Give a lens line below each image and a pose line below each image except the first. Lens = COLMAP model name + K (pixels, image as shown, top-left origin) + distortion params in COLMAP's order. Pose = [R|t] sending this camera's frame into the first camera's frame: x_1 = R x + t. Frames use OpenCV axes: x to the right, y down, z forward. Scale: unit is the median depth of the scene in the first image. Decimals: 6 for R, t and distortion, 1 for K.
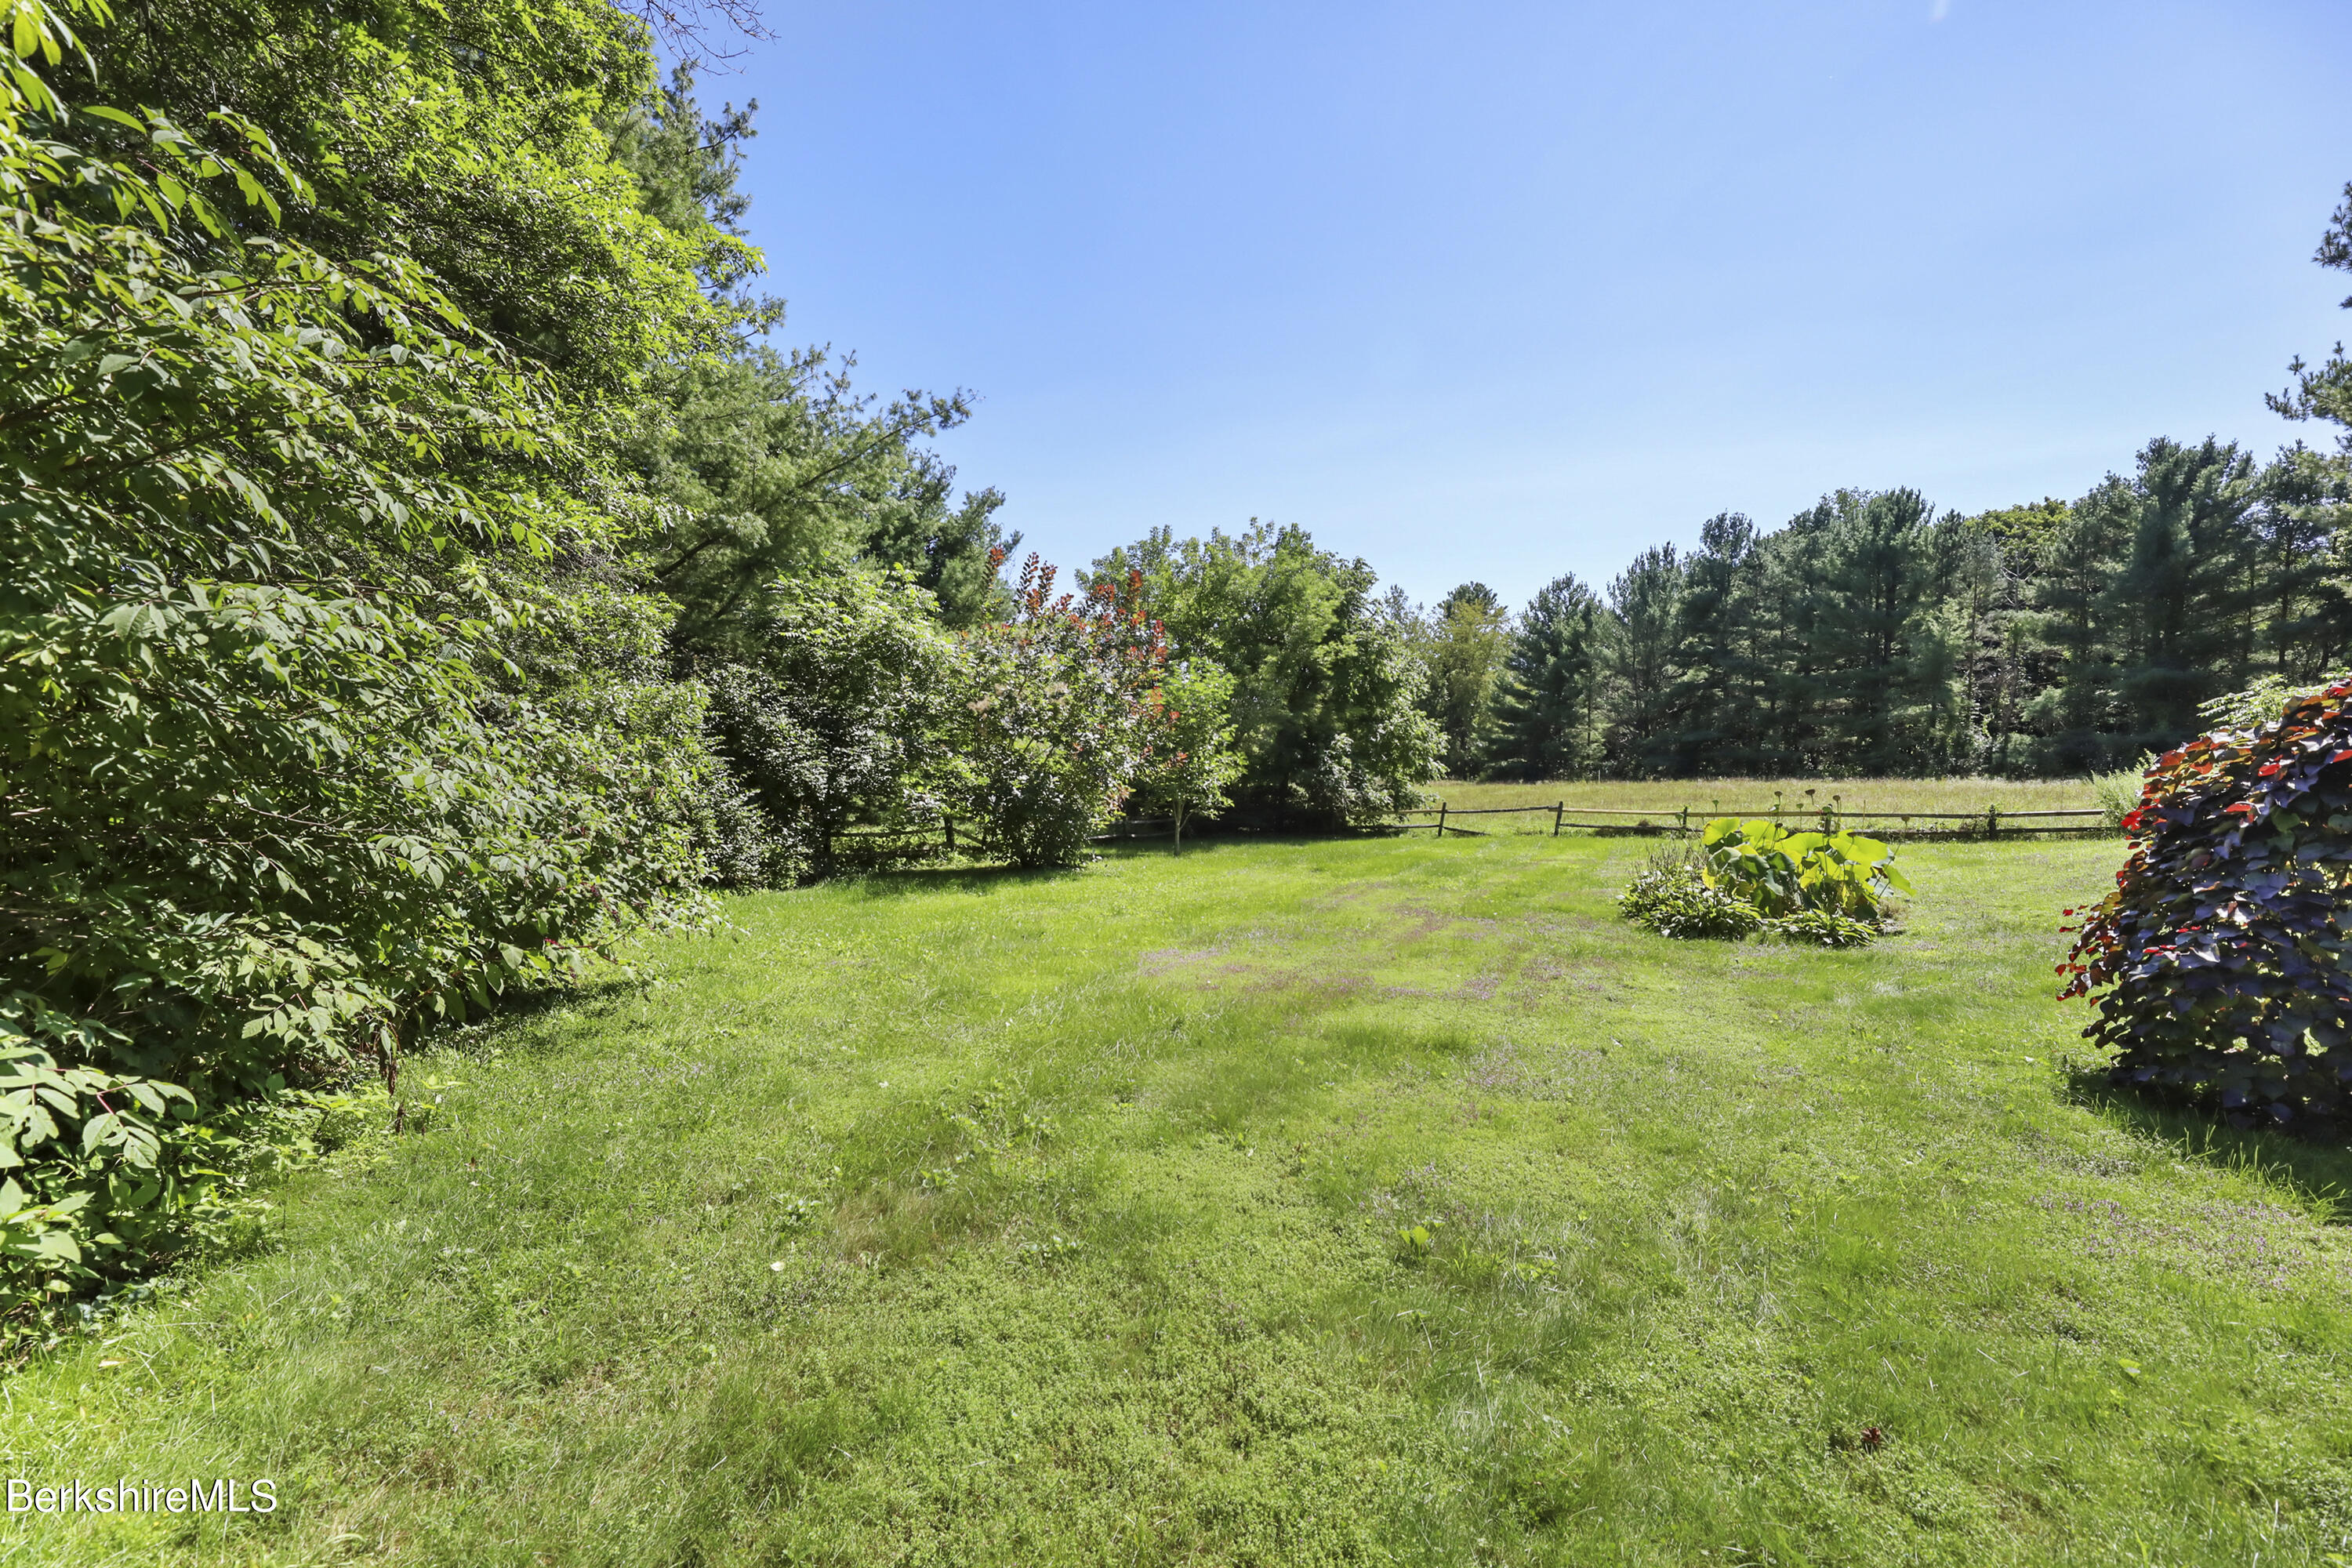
lens RADIAL K [[959.9, 0, 1154.6], [0, 959.9, 774.0], [0, 0, 1]] dist [-0.001113, -0.001493]
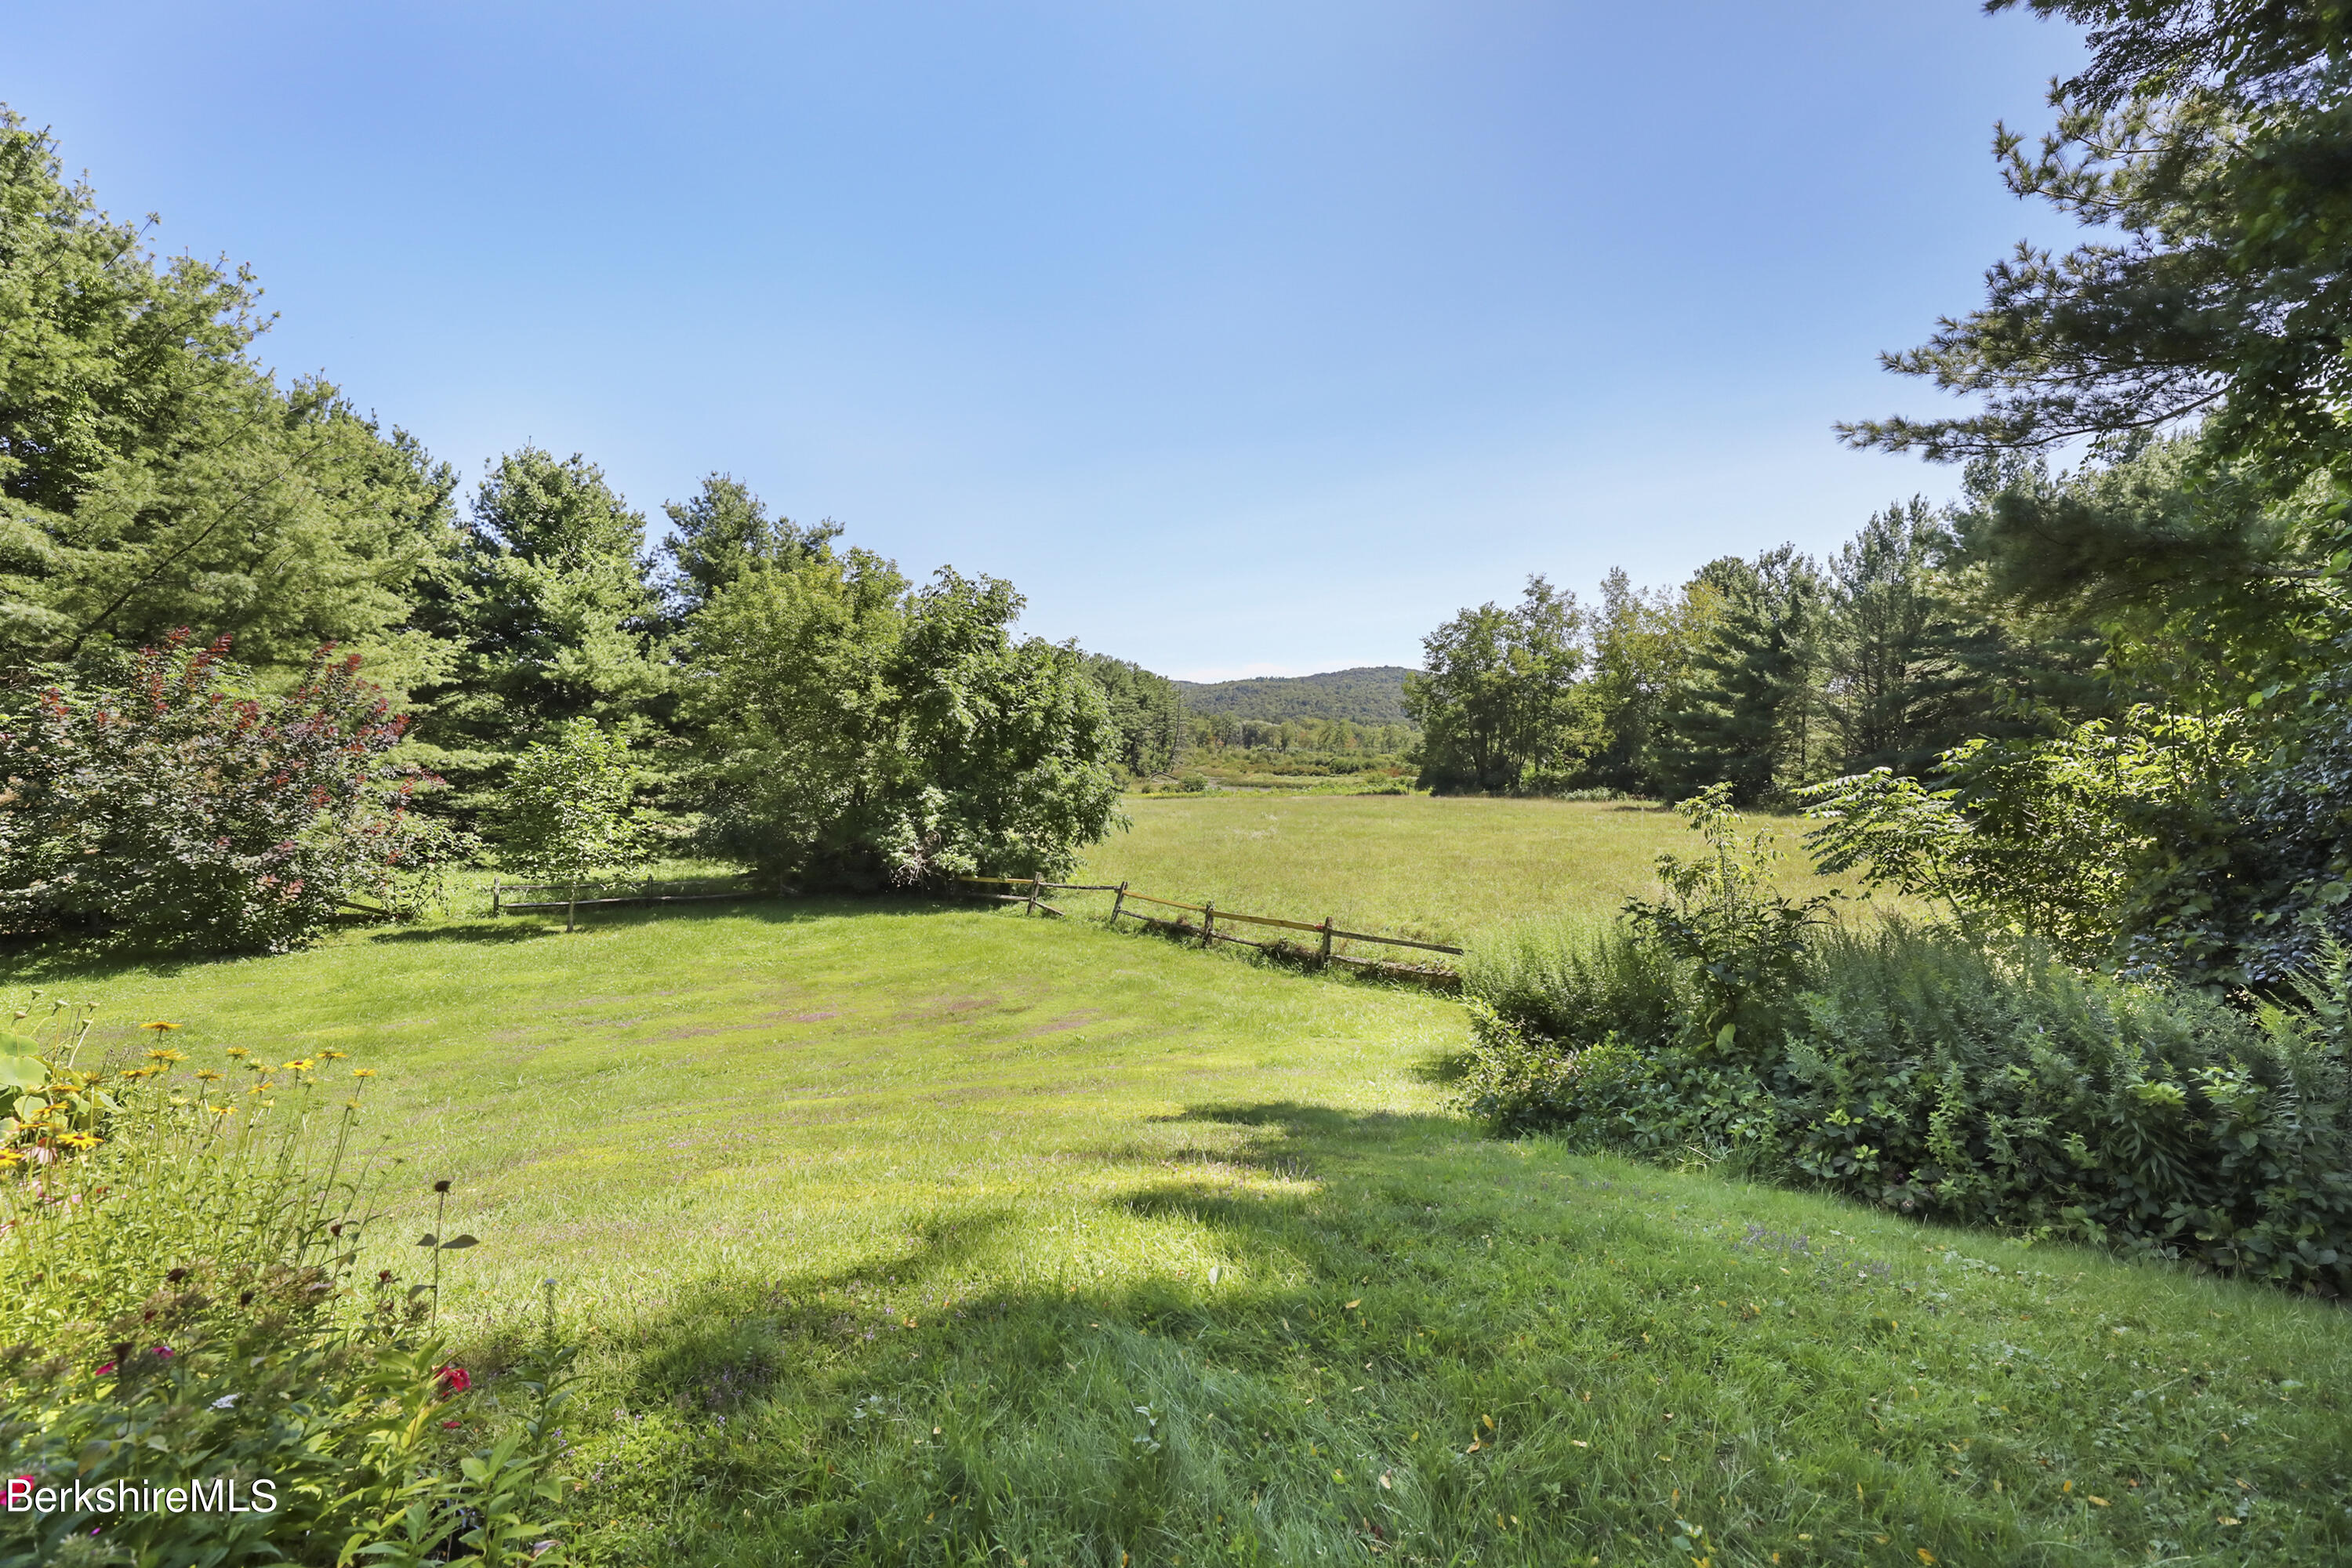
lens RADIAL K [[950.4, 0, 1164.4], [0, 950.4, 802.1], [0, 0, 1]] dist [-0.000270, 0.000227]
pose [[0.944512, 0.021165, -0.327795, 0.234382], [-0.009229, 0.999238, 0.037925, -0.022413], [0.328347, -0.032796, 0.943987, 0.090522]]
